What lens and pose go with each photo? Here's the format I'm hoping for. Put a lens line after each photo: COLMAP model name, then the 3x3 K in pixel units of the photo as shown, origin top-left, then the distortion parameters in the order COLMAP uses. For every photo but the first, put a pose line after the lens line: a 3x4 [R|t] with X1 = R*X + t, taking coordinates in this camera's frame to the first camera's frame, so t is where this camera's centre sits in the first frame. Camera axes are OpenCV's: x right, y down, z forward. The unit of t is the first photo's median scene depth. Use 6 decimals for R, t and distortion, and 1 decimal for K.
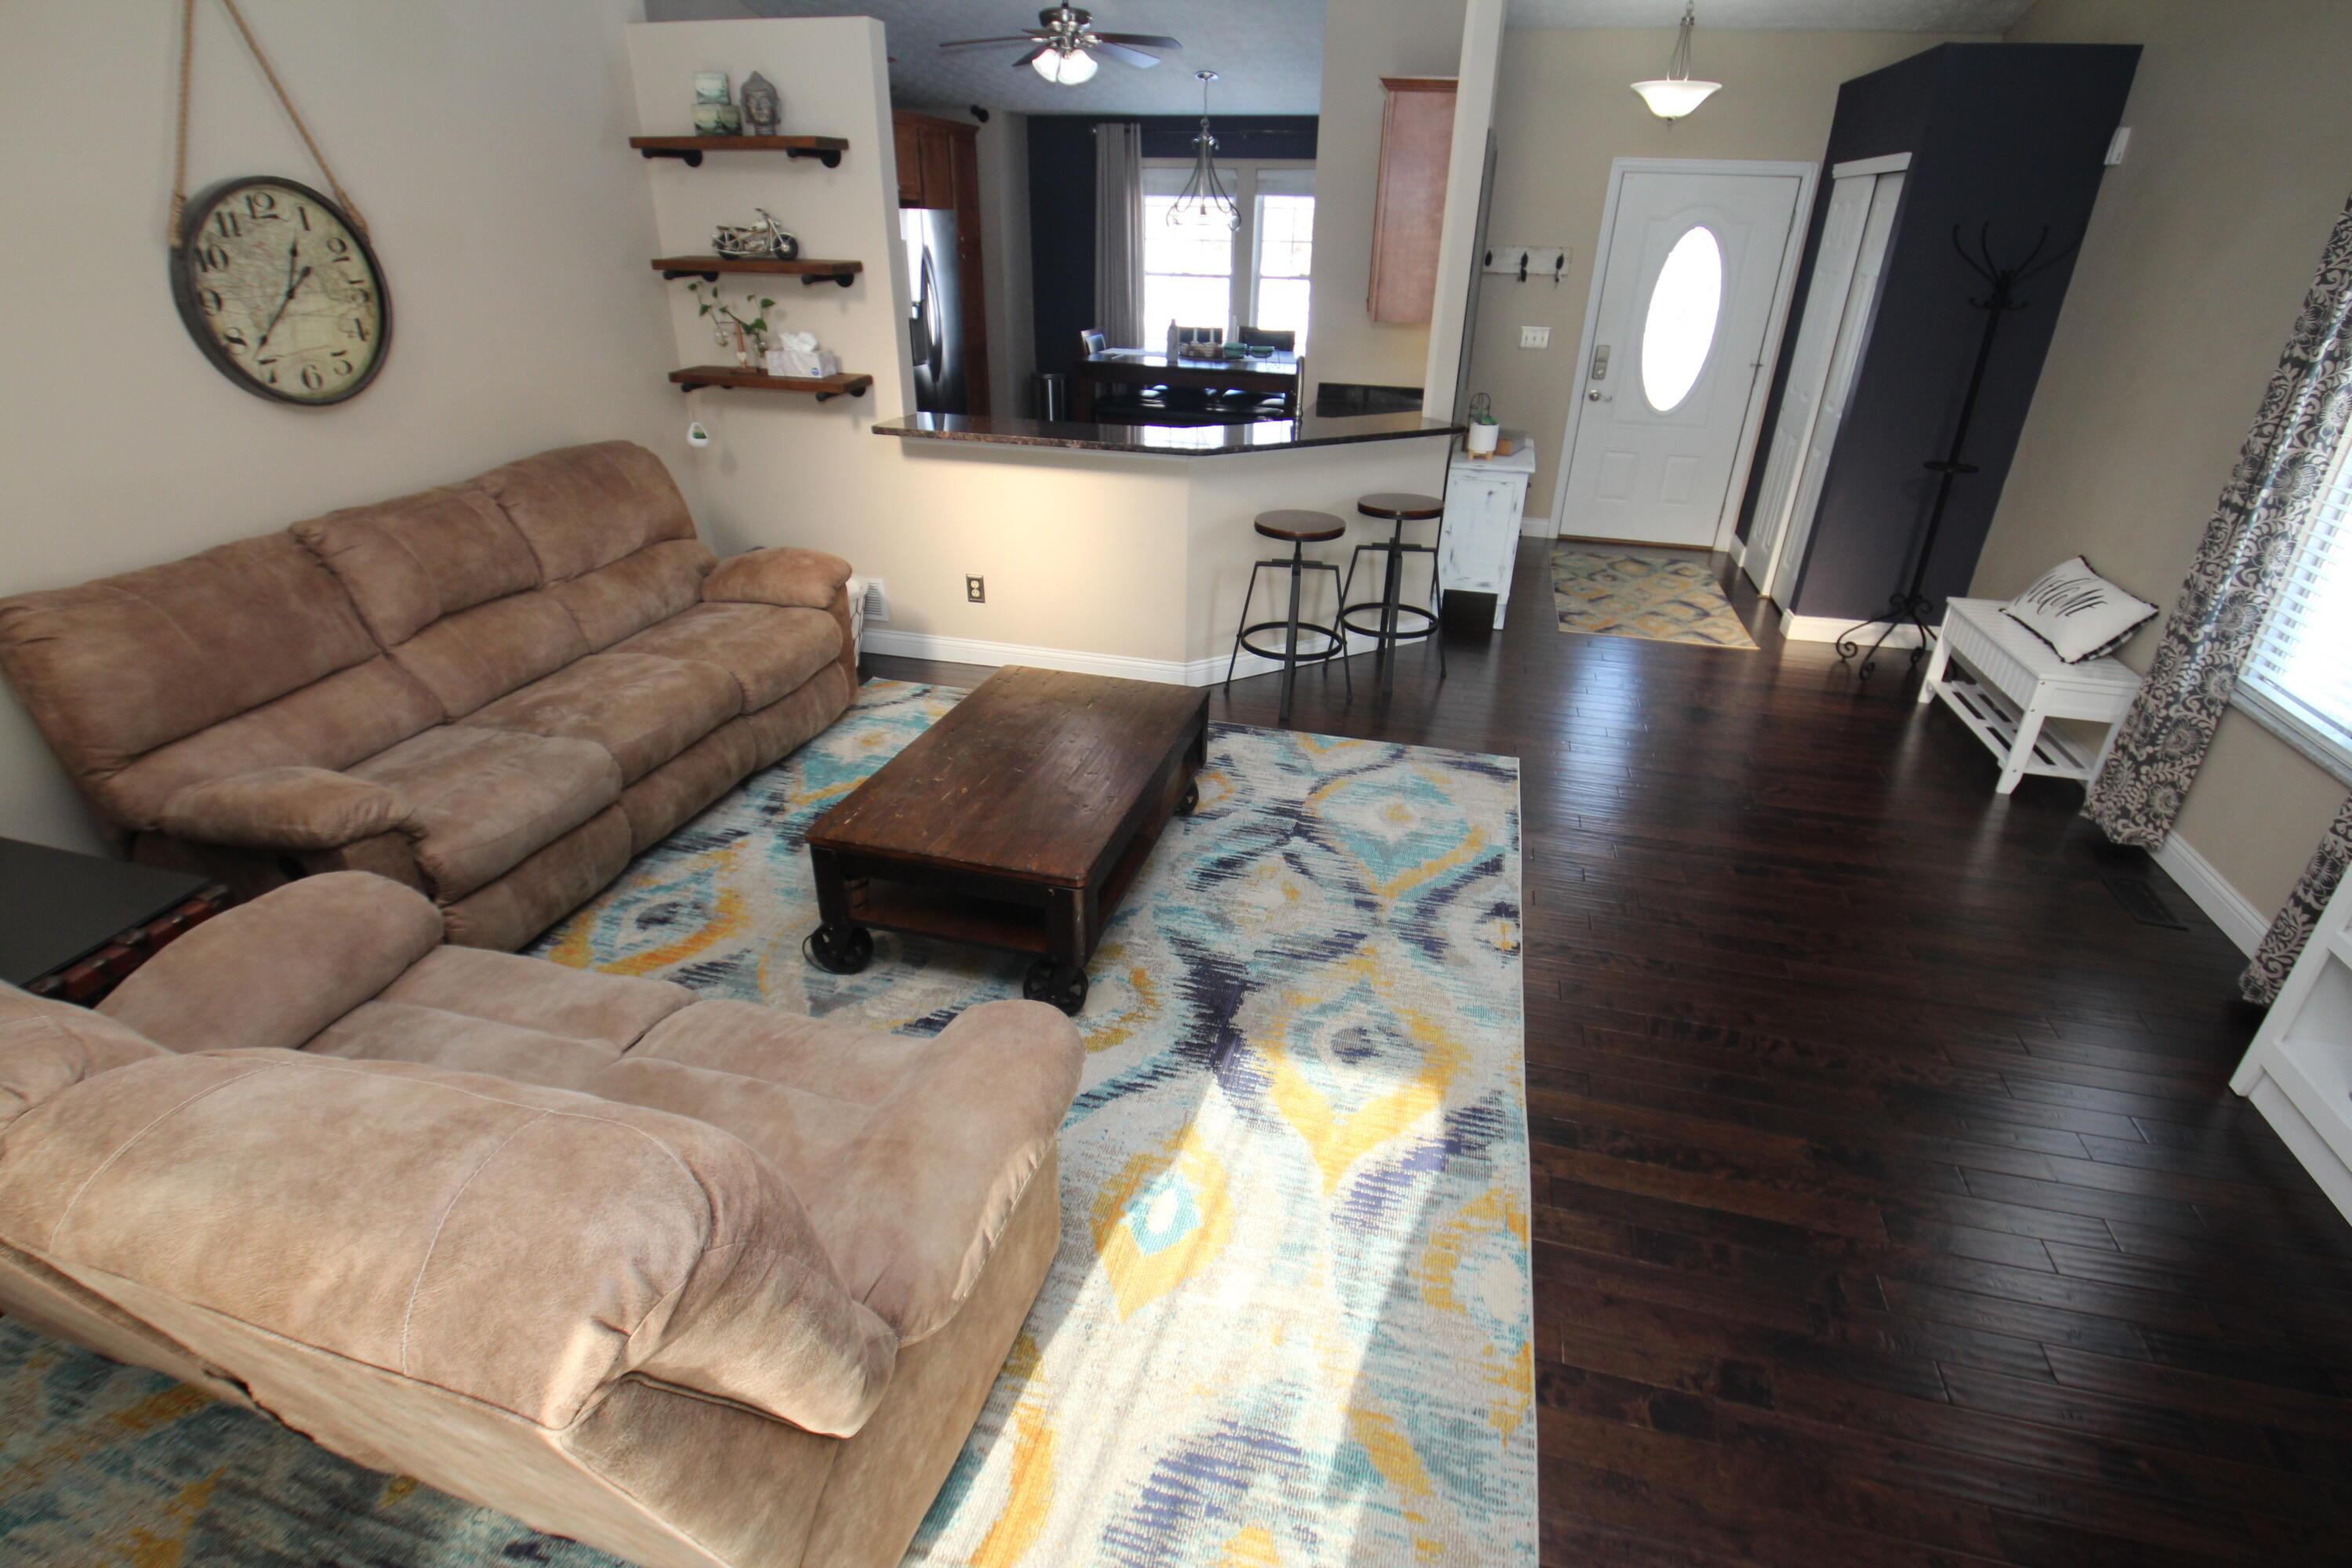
lens RADIAL K [[1103.7, 0, 1178.2], [0, 1103.7, 777.1], [0, 0, 1]] dist [0.001306, -0.013132]
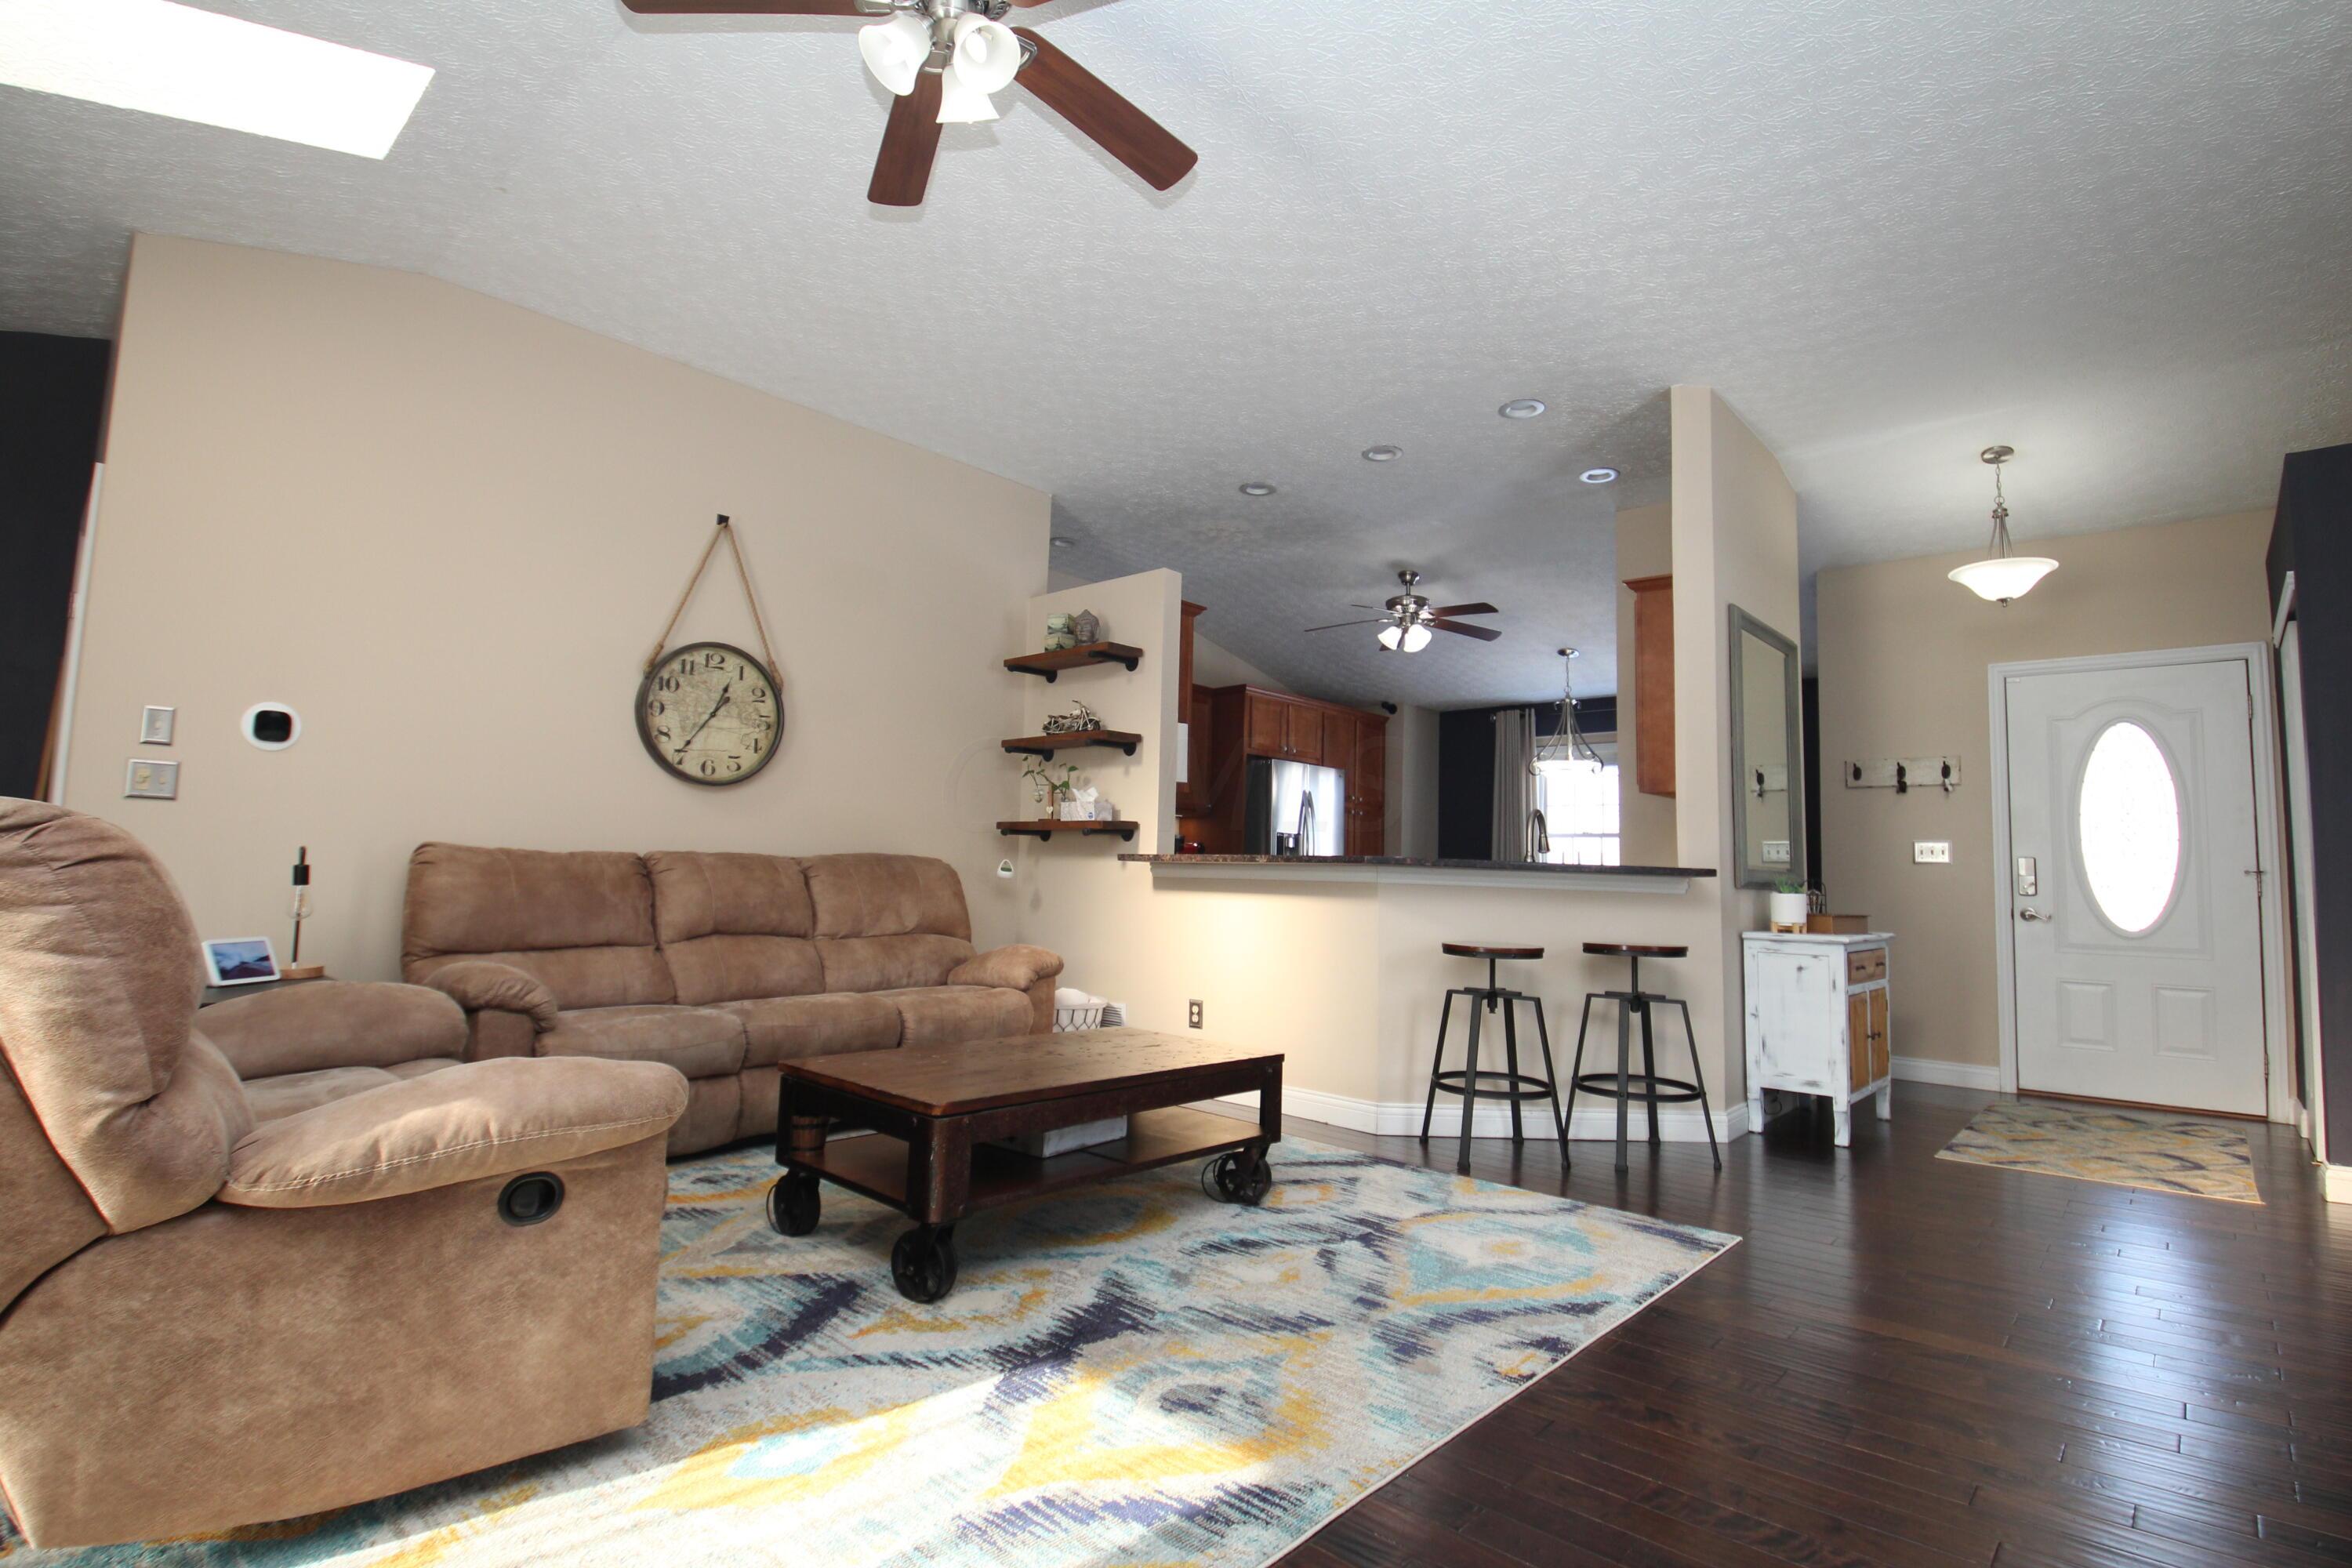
lens RADIAL K [[1103.7, 0, 1190.3], [0, 1103.7, 779.1], [0, 0, 1]] dist [0.001306, -0.013132]
pose [[0.885689, -0.035536, -0.462917, 0.388807], [-0.219519, 0.846523, -0.484985, 0.187434], [0.409104, 0.531165, 0.741955, 0.166679]]
